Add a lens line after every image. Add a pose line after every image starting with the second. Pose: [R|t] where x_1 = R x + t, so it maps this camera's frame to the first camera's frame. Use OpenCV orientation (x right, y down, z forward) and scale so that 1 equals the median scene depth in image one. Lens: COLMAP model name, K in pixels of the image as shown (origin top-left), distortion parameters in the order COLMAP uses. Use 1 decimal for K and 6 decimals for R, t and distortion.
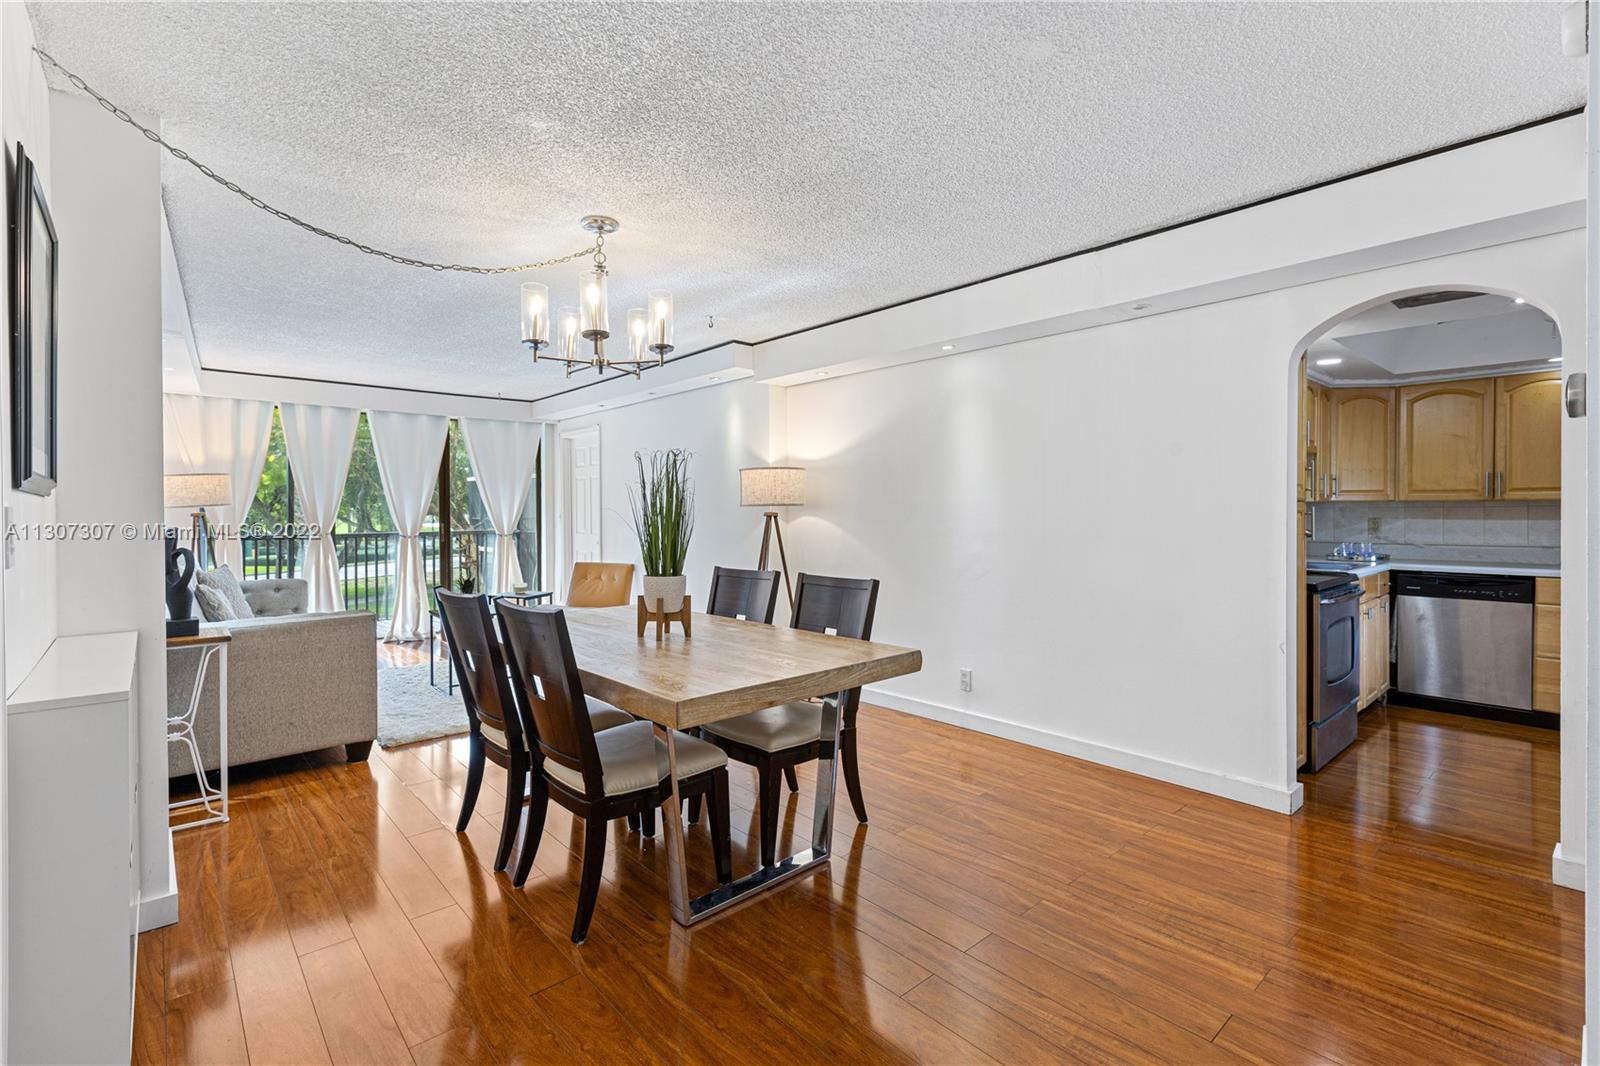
lens RADIAL K [[734.7, 0, 784.9], [0, 734.7, 524.1], [0, 0, 1]] dist [0.008849, -0.004997]
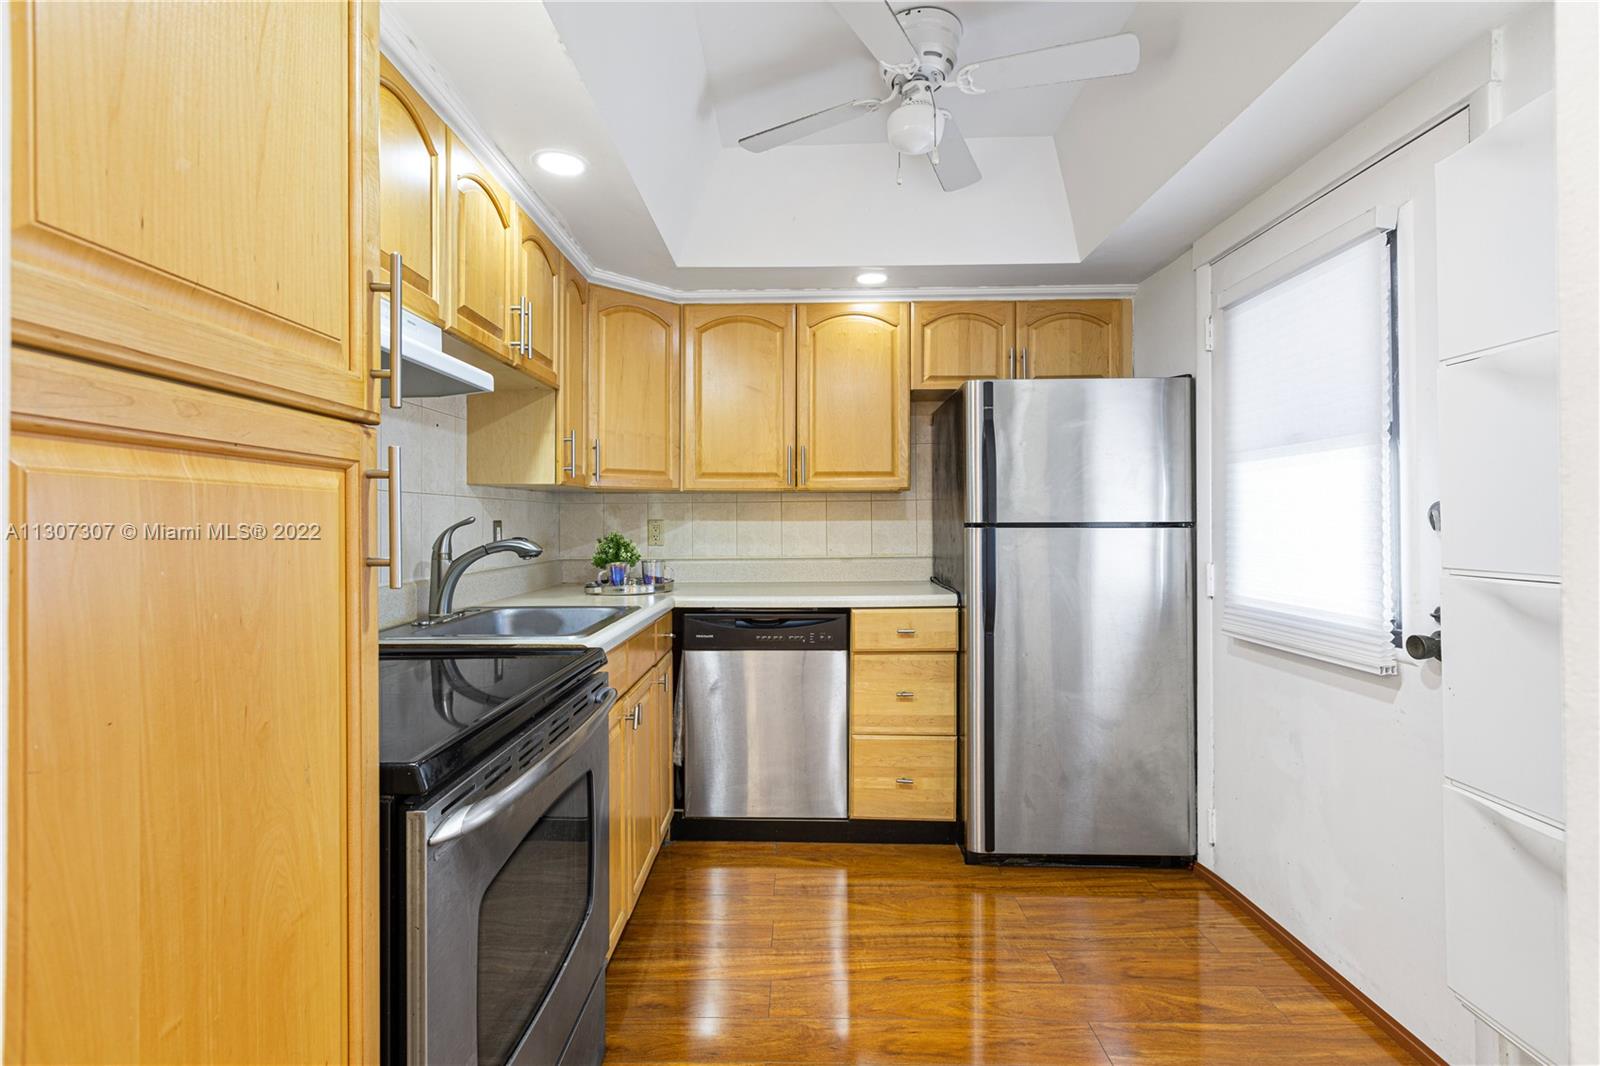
lens RADIAL K [[734.7, 0, 790.5], [0, 734.7, 521.3], [0, 0, 1]] dist [0.008849, -0.004997]
pose [[0.671777, 0.002874, 0.740748, 0.466052], [0.008796, 0.999891, -0.011857, 0.002984], [-0.740701, 0.014481, 0.671678, 0.556599]]
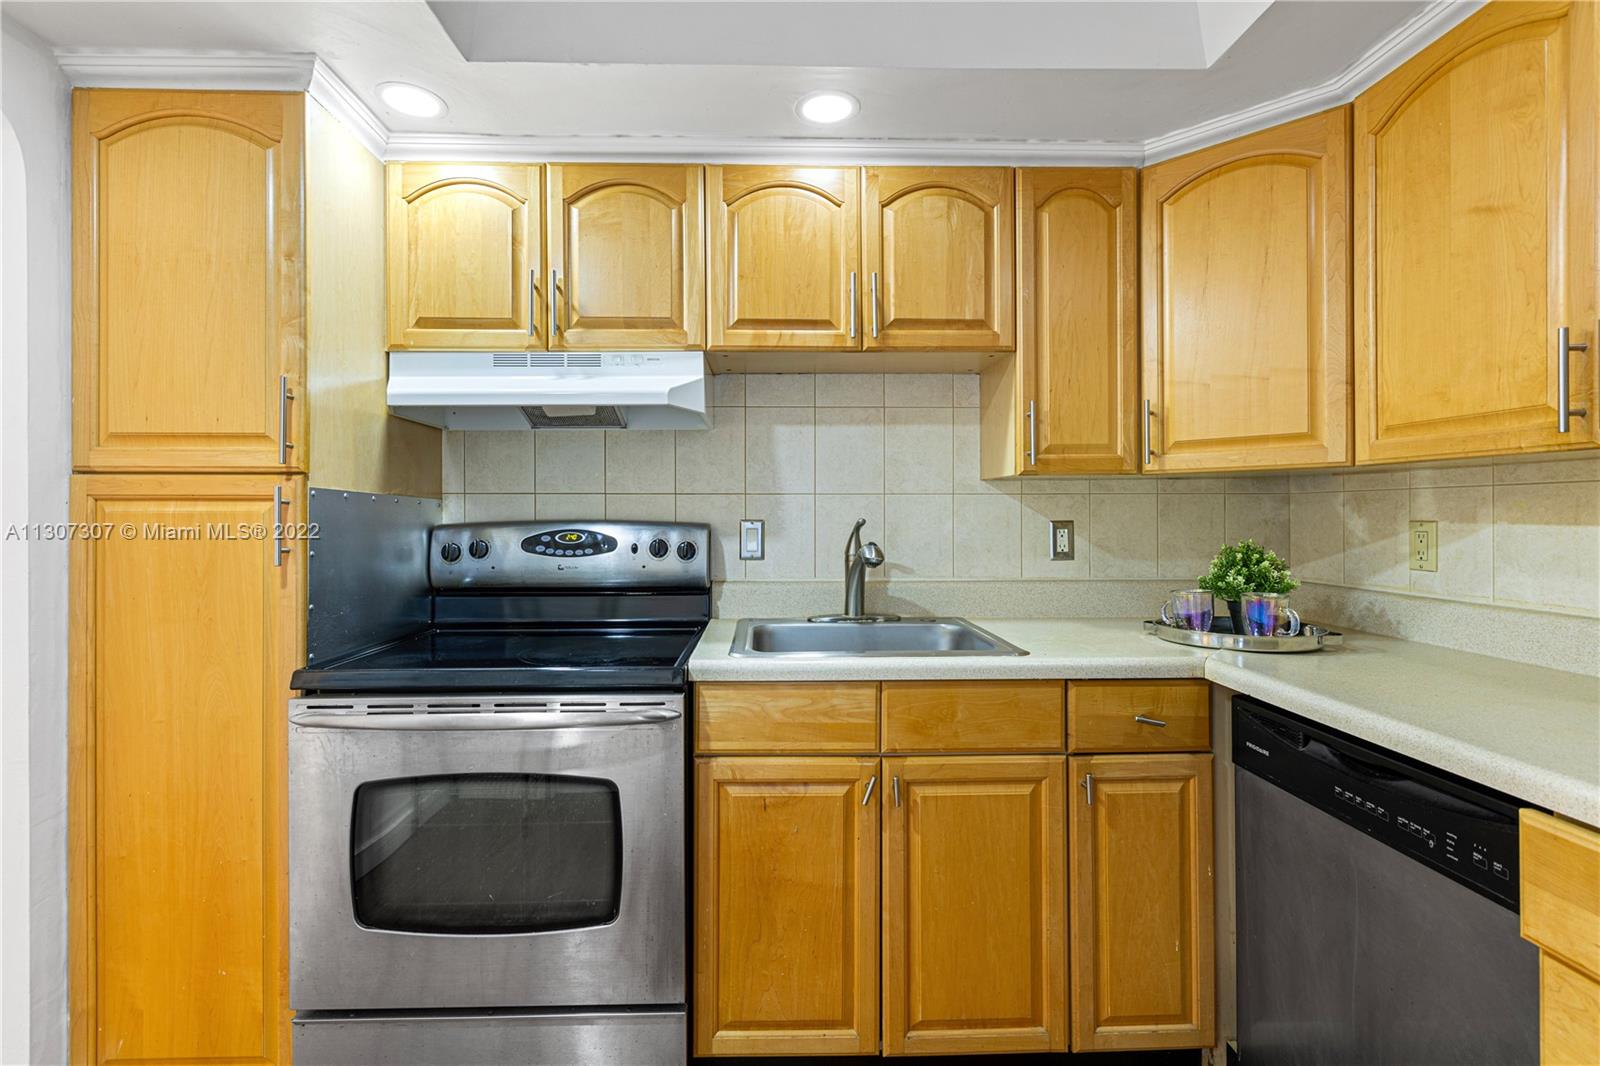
lens RADIAL K [[734.7, 0, 795.6], [0, 734.7, 521.7], [0, 0, 1]] dist [0.008849, -0.004997]
pose [[0.766454, 0.011696, -0.642193, 0.905358], [-0.009438, 0.999931, 0.006947, -0.007256], [0.642230, 0.000737, 0.766512, 0.646453]]
